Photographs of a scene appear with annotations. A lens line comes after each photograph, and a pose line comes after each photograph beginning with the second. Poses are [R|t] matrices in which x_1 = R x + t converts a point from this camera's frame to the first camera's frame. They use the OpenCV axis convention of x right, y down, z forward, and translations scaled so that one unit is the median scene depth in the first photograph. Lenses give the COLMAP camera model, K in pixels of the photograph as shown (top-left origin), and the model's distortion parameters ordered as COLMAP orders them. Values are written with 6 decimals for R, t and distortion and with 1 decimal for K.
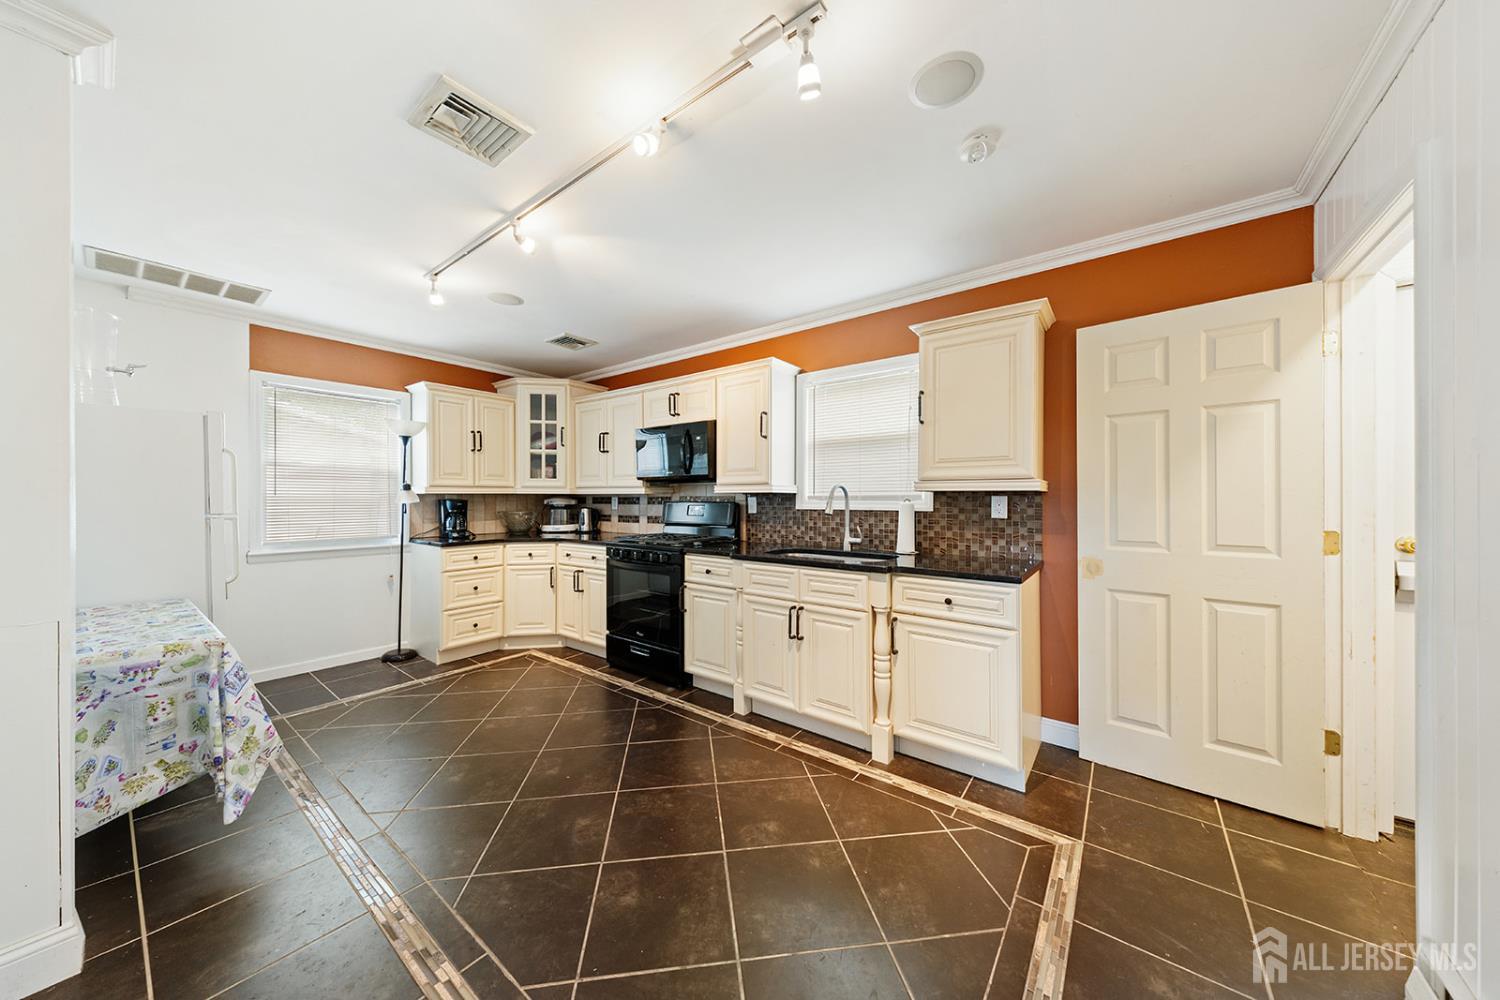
lens RADIAL K [[524.2, 0, 757.2], [0, 524.2, 470.5], [0, 0, 1]] dist [0.023954, -0.013014]
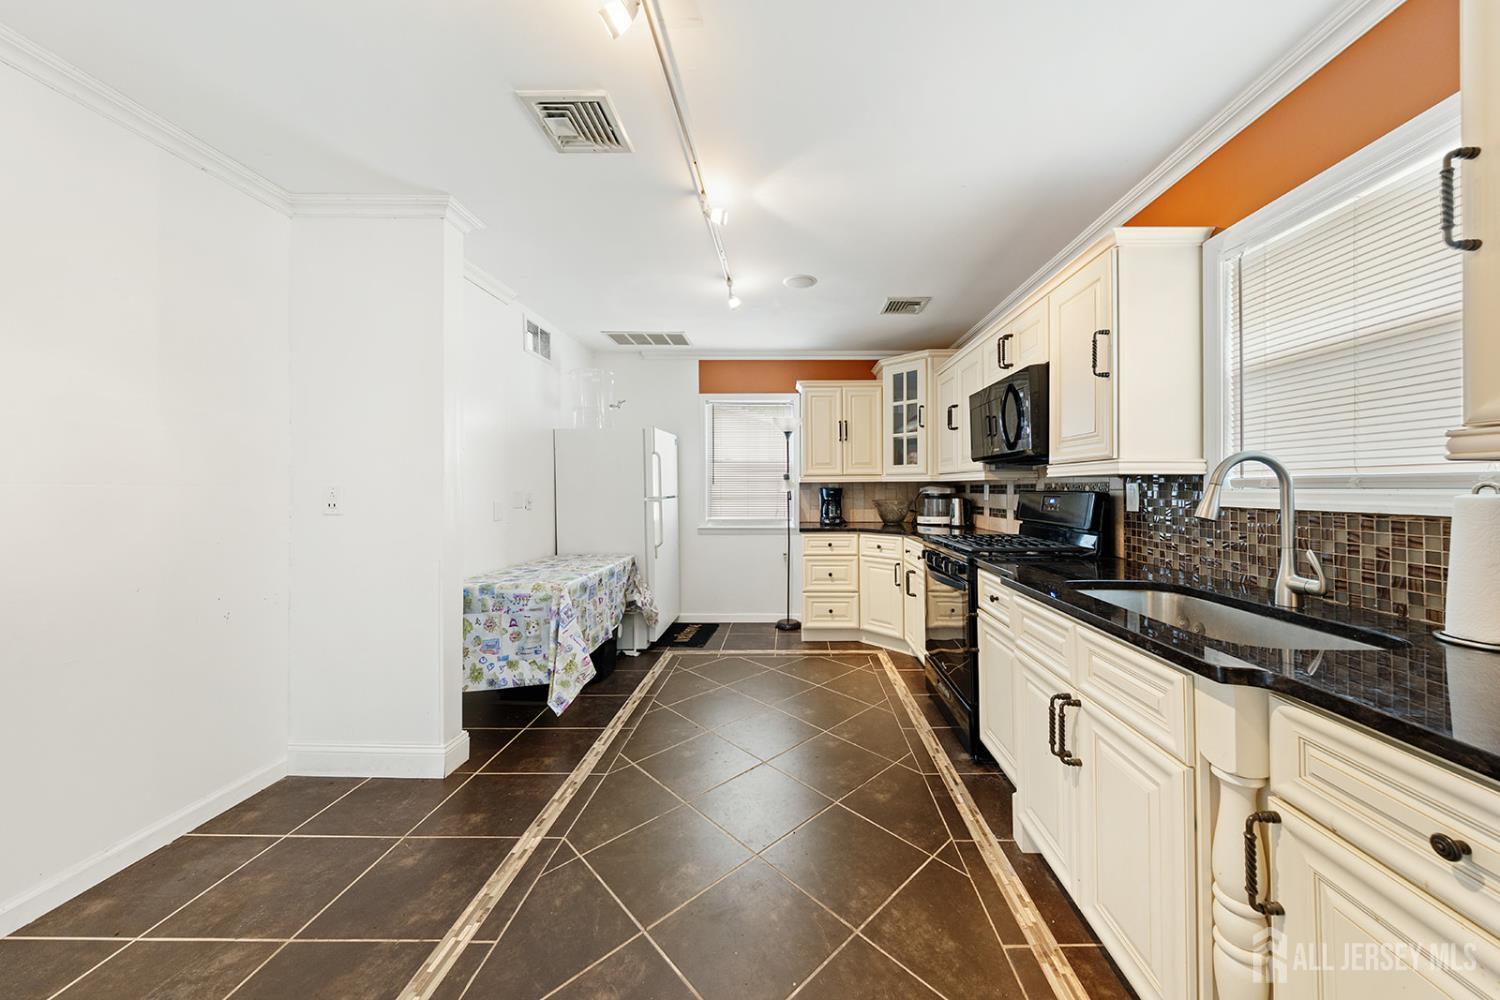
lens RADIAL K [[524.2, 0, 757.2], [0, 524.2, 470.5], [0, 0, 1]] dist [0.023954, -0.013014]
pose [[0.570611, -0.028057, -0.820741, 0.233724], [0.045281, 0.998971, -0.002668, 0.019463], [0.819971, -0.035642, 0.571295, 0.330778]]
